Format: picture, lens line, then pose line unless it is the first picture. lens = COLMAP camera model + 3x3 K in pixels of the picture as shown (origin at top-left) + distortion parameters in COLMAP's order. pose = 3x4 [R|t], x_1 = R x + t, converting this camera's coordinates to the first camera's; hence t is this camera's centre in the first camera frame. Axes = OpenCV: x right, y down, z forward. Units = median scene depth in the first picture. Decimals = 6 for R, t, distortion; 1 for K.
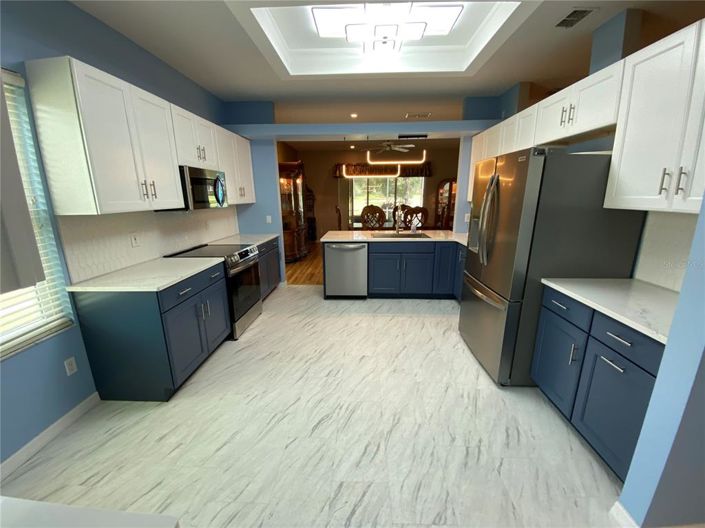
lens RADIAL K [[281.9, 0, 352.5], [0, 281.9, 264.0], [0, 0, 1]] dist [0.001764, -0.013814]
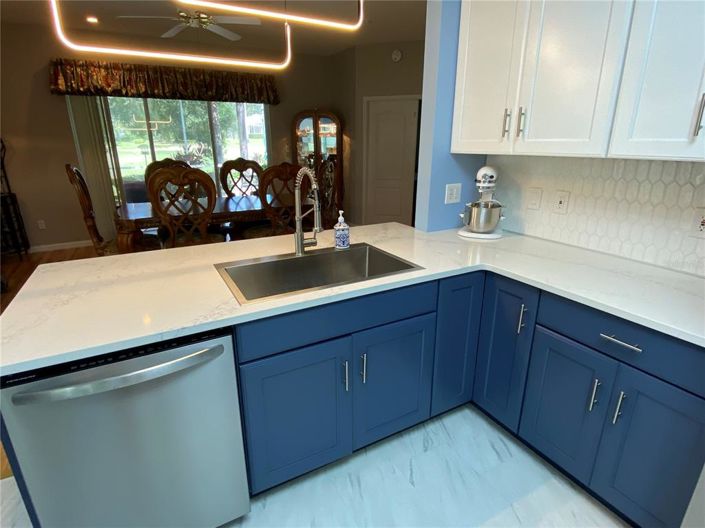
lens RADIAL K [[375.3, 0, 354.8], [0, 375.3, 265.1], [0, 0, 1]] dist [0.050847, -0.049181]
pose [[0.853746, -0.158810, 0.495881, -0.008496], [0.119942, 0.986723, 0.109505, -0.171231], [-0.506688, -0.034013, 0.861458, 0.729880]]
